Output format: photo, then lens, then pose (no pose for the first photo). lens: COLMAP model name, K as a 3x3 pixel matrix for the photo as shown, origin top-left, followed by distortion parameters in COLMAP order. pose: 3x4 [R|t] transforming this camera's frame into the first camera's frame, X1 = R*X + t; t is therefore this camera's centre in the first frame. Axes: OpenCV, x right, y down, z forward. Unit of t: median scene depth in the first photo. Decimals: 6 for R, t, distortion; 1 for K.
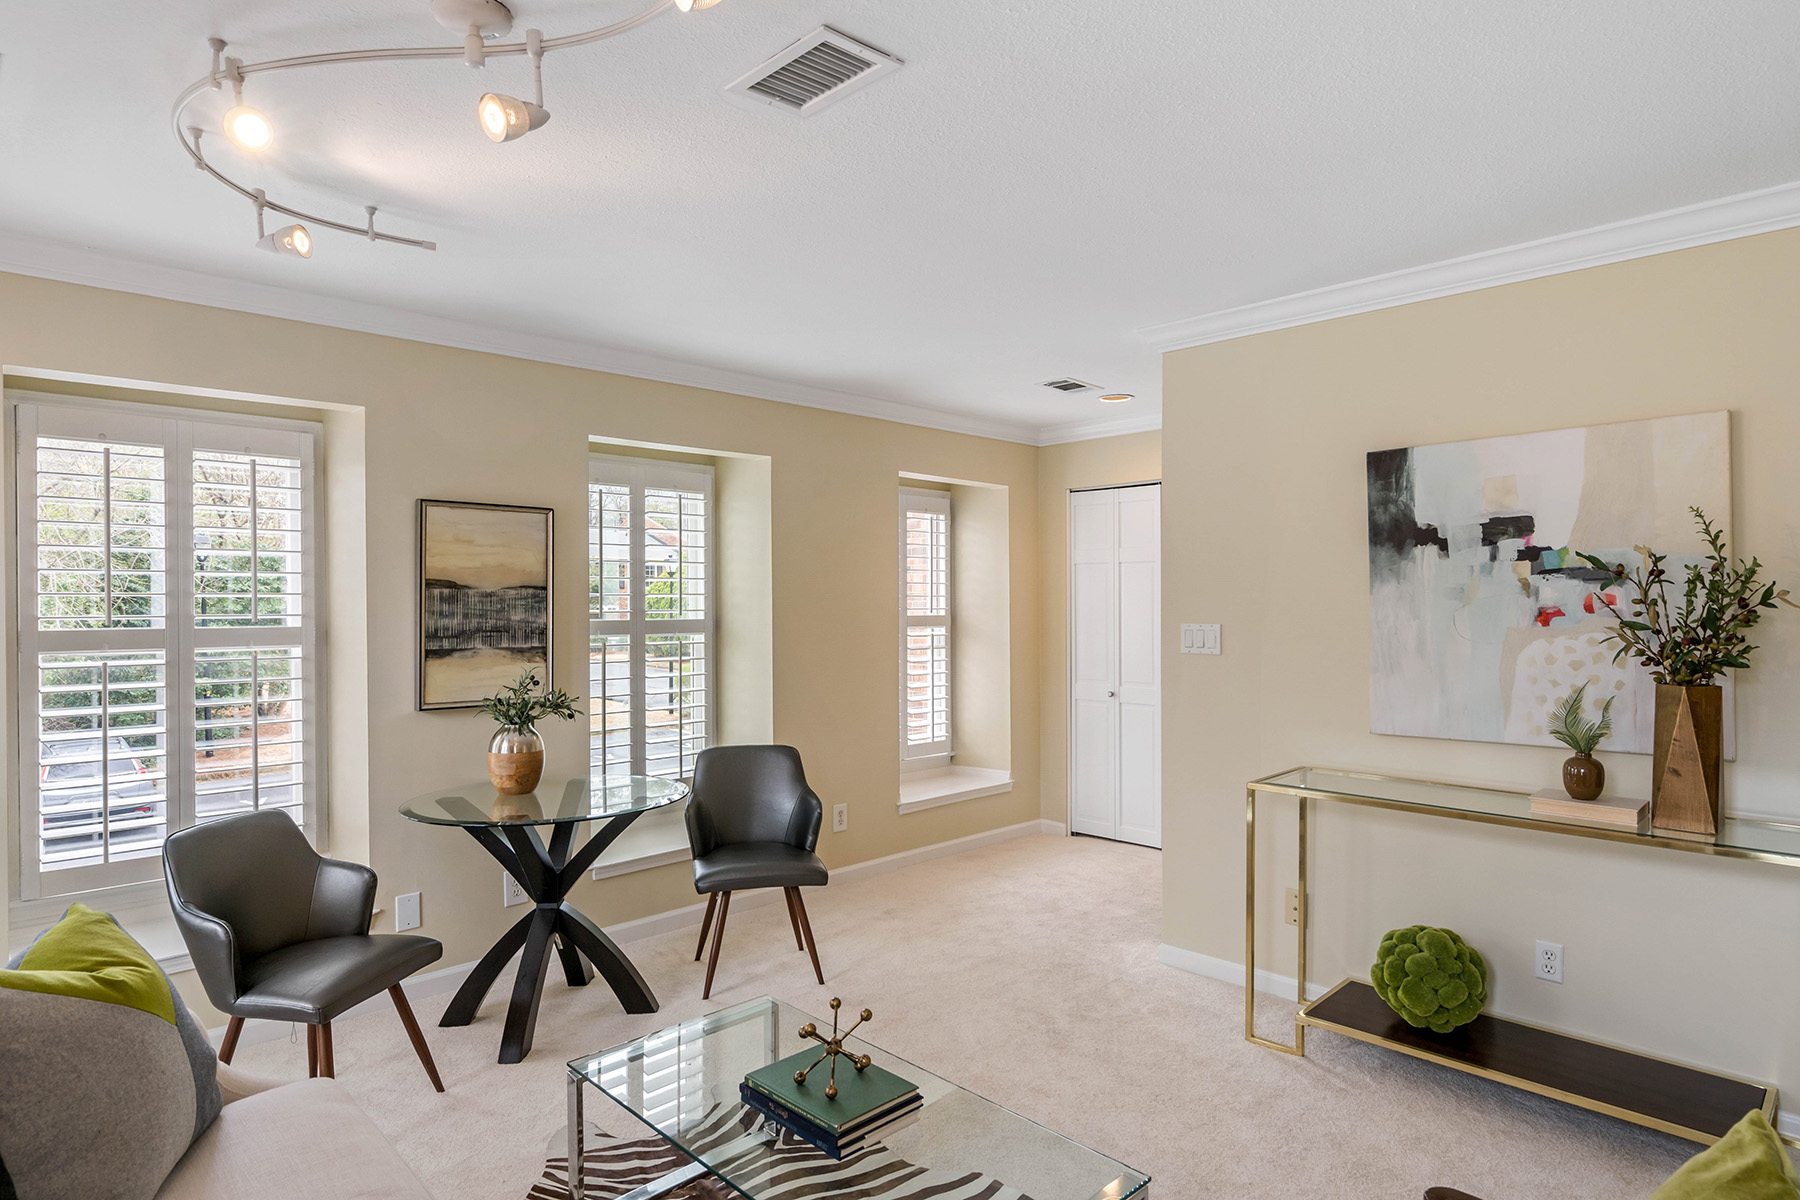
lens RADIAL K [[1002.0, 0, 900.0], [0, 1002.0, 600.0], [0, 0, 1]] dist [0.000498, 0.000287]
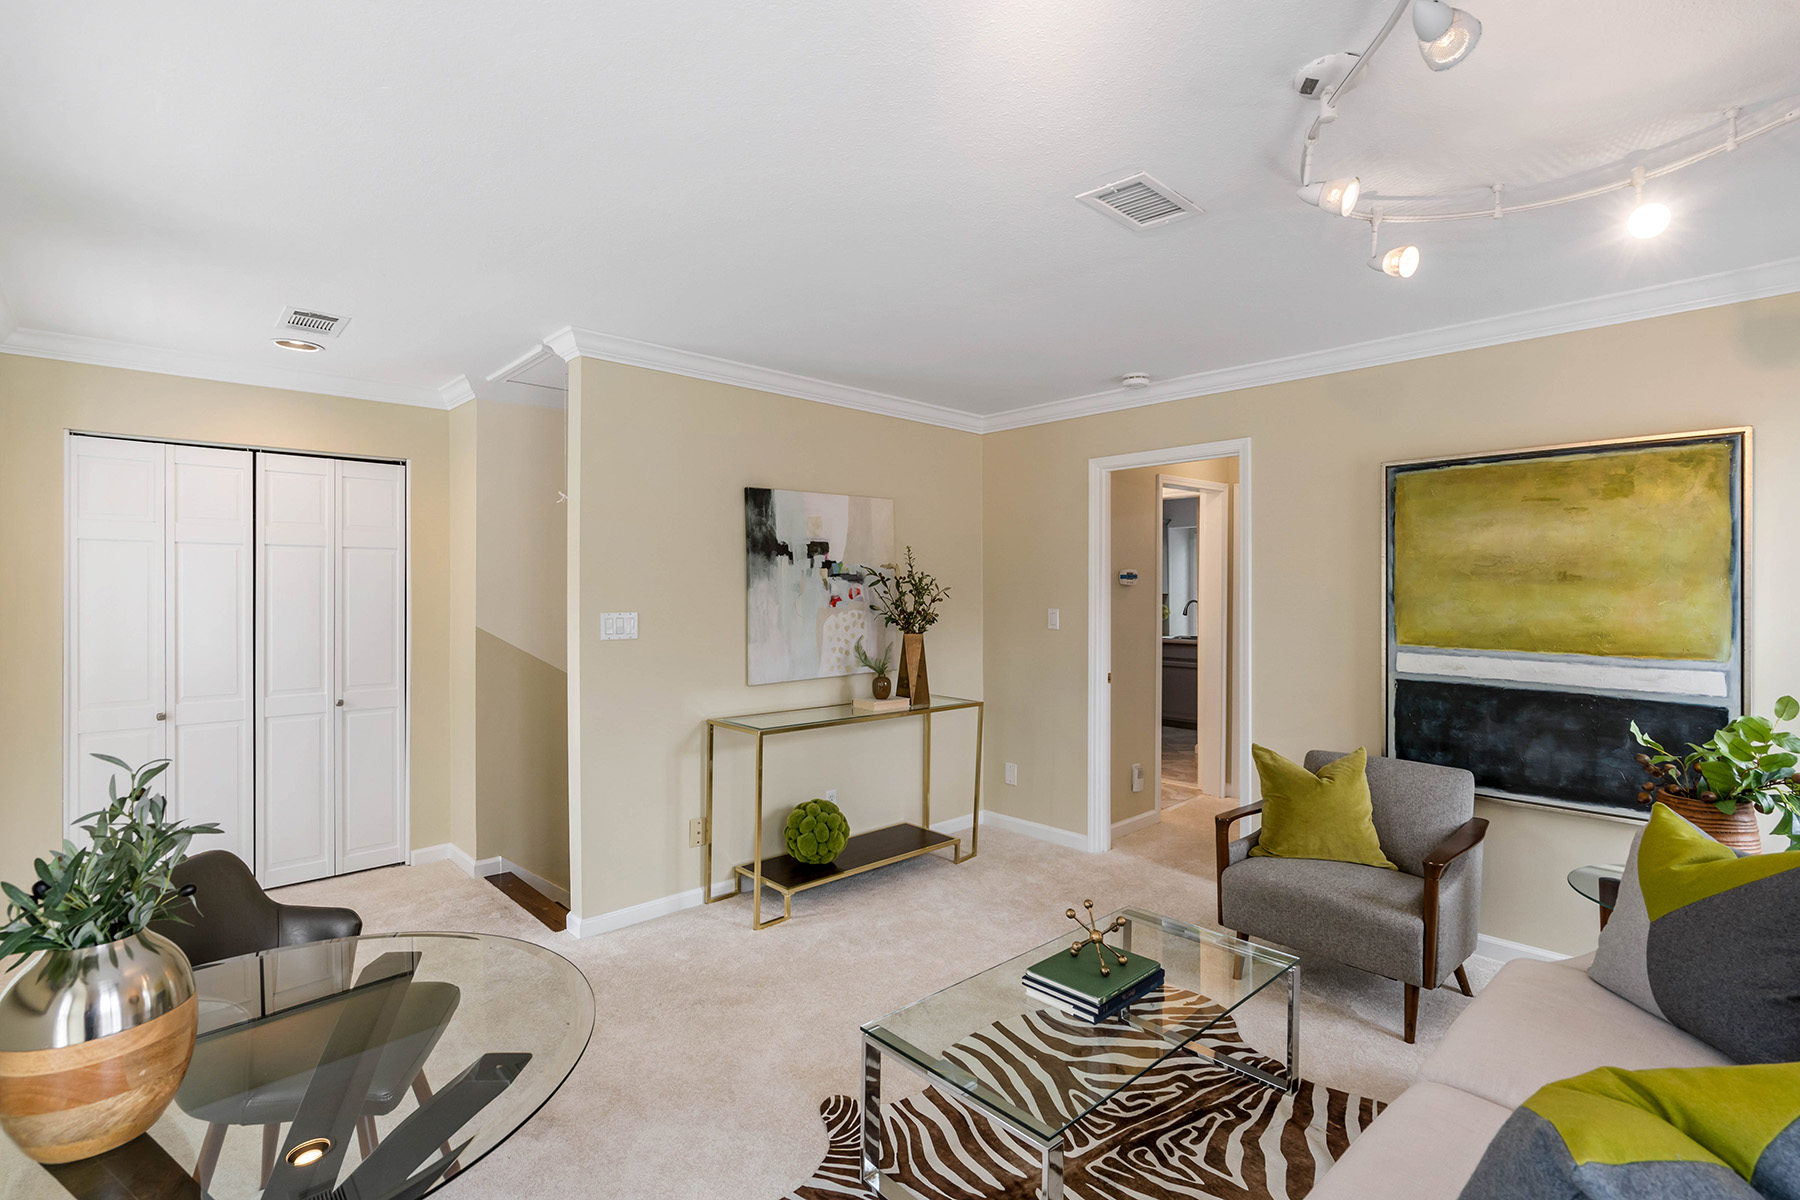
lens RADIAL K [[827.5, 0, 918.7], [0, 827.5, 587.0], [0, 0, 1]] dist [-0.000688, -0.000234]
pose [[0.023782, 0.008697, 0.999679, -0.663193], [-0.000144, 0.999962, -0.008696, 0.003614], [-0.999717, 0.000063, 0.023782, 0.701260]]
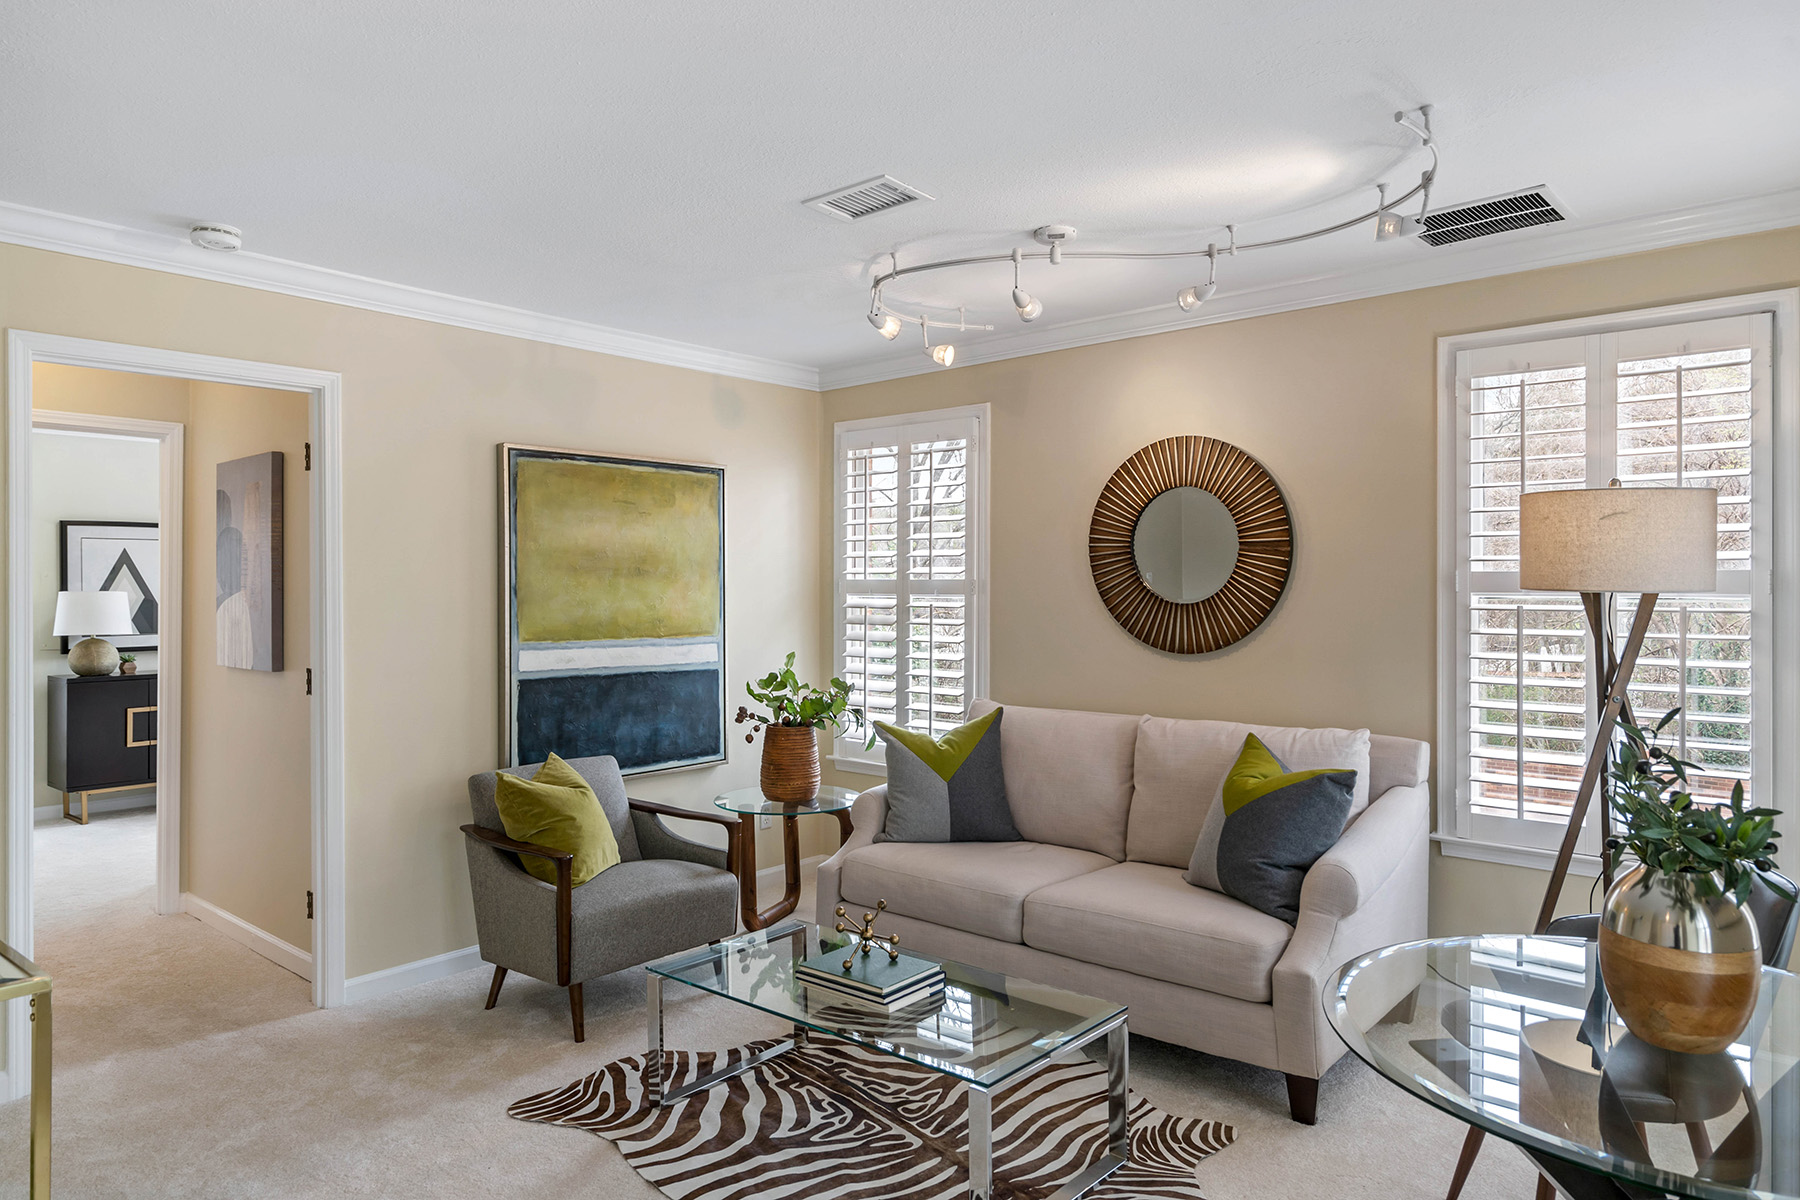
lens RADIAL K [[1124.0, 0, 895.6], [0, 1124.0, 580.7], [0, 0, 1]] dist [-0.001675, -0.001189]
pose [[-0.997262, 0.014167, -0.072586, -0.004213], [0.014453, 0.999890, -0.003419, 0.005498], [0.072529, -0.004458, -0.997356, 1.399877]]
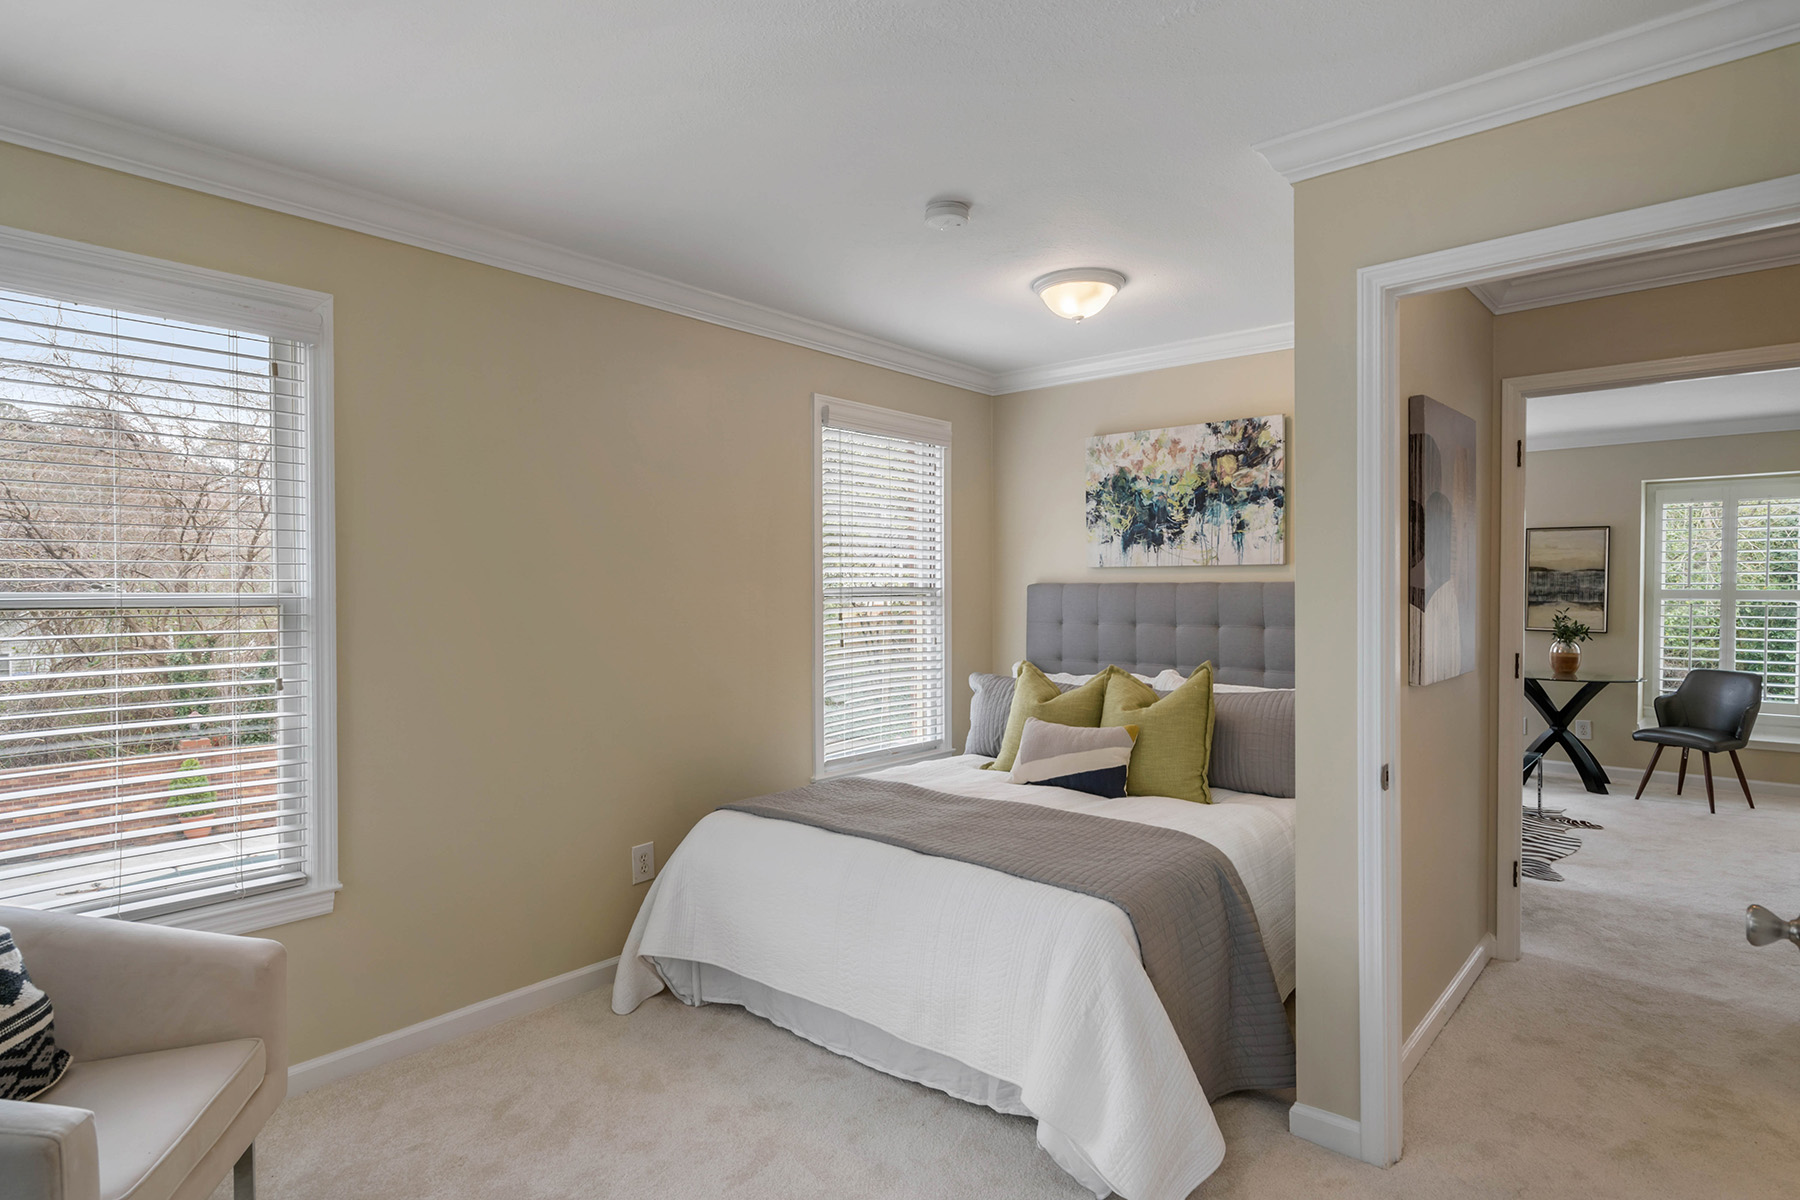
lens RADIAL K [[965.8, 0, 900.0], [0, 965.8, 600.0], [0, 0, 1]] dist [0.000769, 0.000643]
pose [[0.074523, 0.023474, -0.996943, 1.444533], [0.005793, 0.999696, 0.023972, -0.008239], [0.997202, -0.007561, 0.074364, -0.451726]]
